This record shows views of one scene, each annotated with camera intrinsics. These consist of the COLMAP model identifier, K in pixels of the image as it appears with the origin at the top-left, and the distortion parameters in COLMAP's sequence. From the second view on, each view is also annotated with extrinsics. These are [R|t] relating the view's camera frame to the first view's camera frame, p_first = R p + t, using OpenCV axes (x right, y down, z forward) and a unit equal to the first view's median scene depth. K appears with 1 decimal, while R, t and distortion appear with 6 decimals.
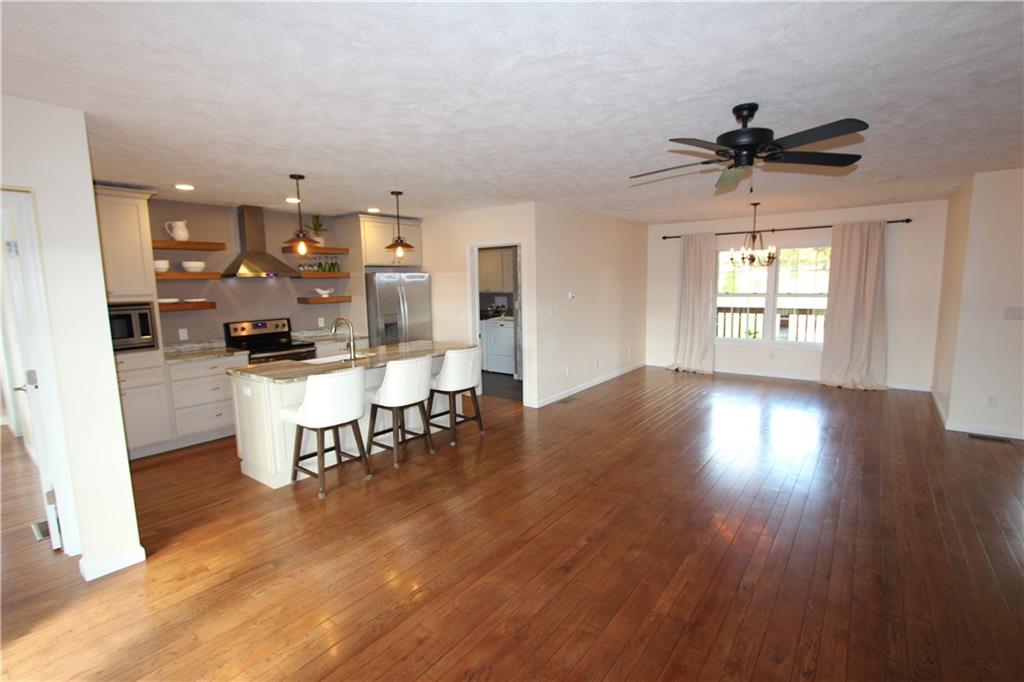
lens RADIAL K [[471.7, 0, 517.1], [0, 471.7, 339.7], [0, 0, 1]] dist [-0.021625, 0.005867]
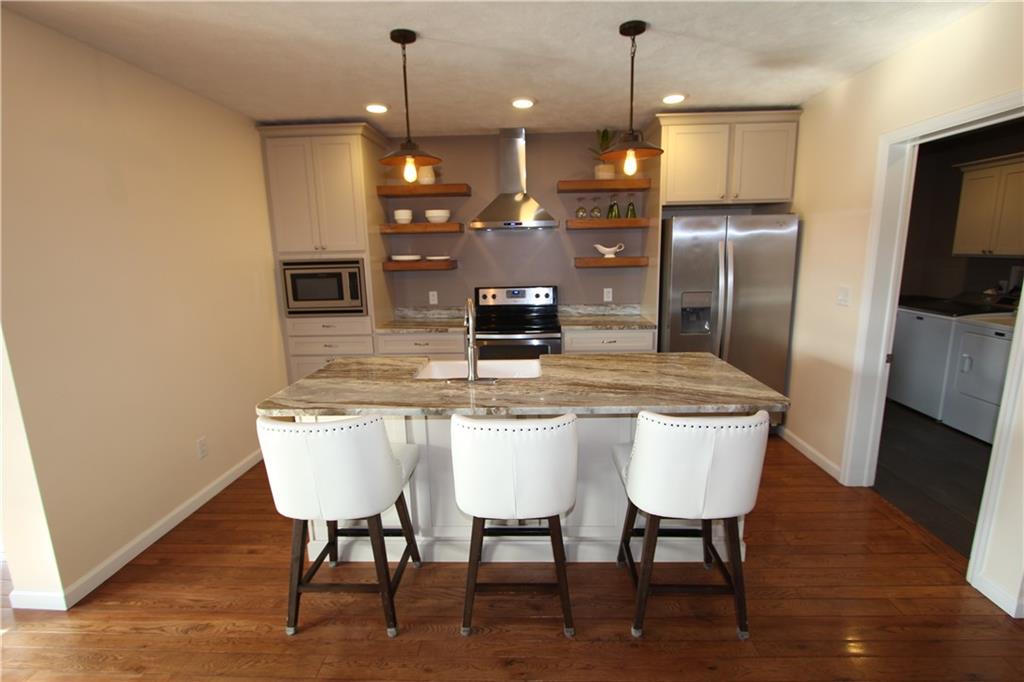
lens RADIAL K [[471.7, 0, 517.1], [0, 471.7, 339.7], [0, 0, 1]] dist [-0.021625, 0.005867]
pose [[0.579023, 0.164350, -0.798574, 0.078548], [-0.090546, 0.986376, 0.137348, -0.067658], [0.810268, -0.007220, 0.586016, 0.609728]]
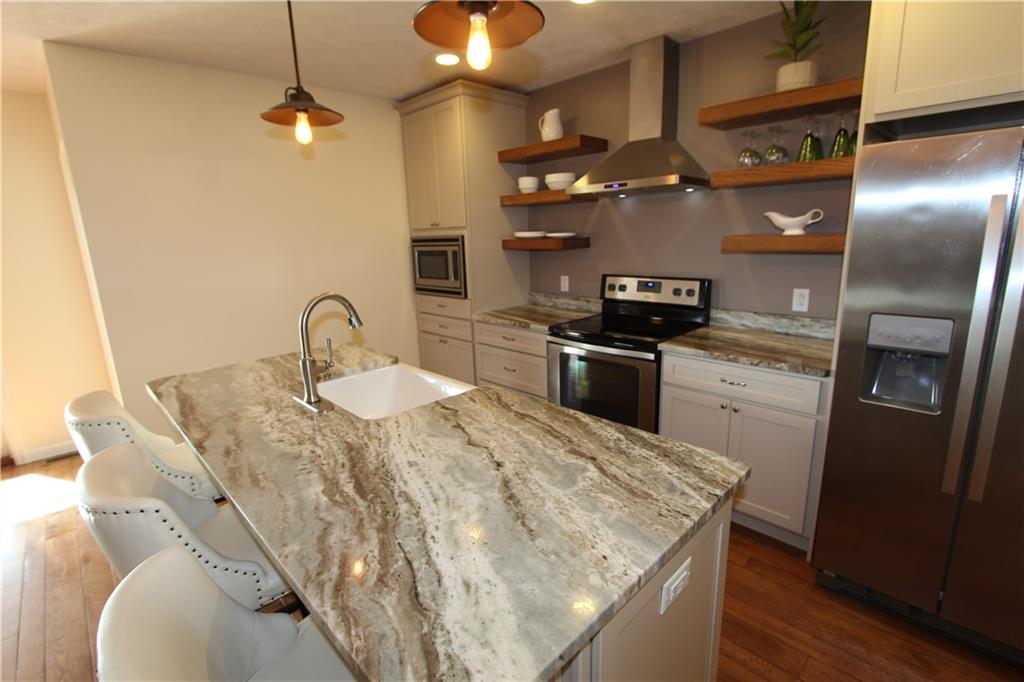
lens RADIAL K [[471.7, 0, 517.1], [0, 471.7, 339.7], [0, 0, 1]] dist [-0.021625, 0.005867]
pose [[-0.143597, 0.246218, -0.958518, -0.002692], [-0.082968, 0.962151, 0.259580, -0.107178], [0.986152, 0.116801, -0.117734, 1.011642]]
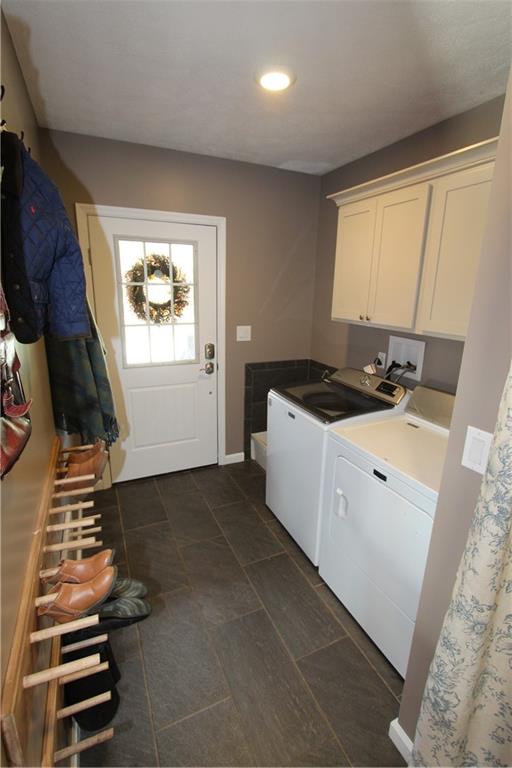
lens RADIAL K [[353.8, 0, 256.0], [0, 353.8, 384.0], [0, 0, 1]] dist [-0.021625, 0.005867]
pose [[0.884547, 0.157648, -0.439003, -0.024433], [-0.093443, 0.981966, 0.164350, -0.155514], [0.456996, -0.104354, 0.883326, 1.244423]]
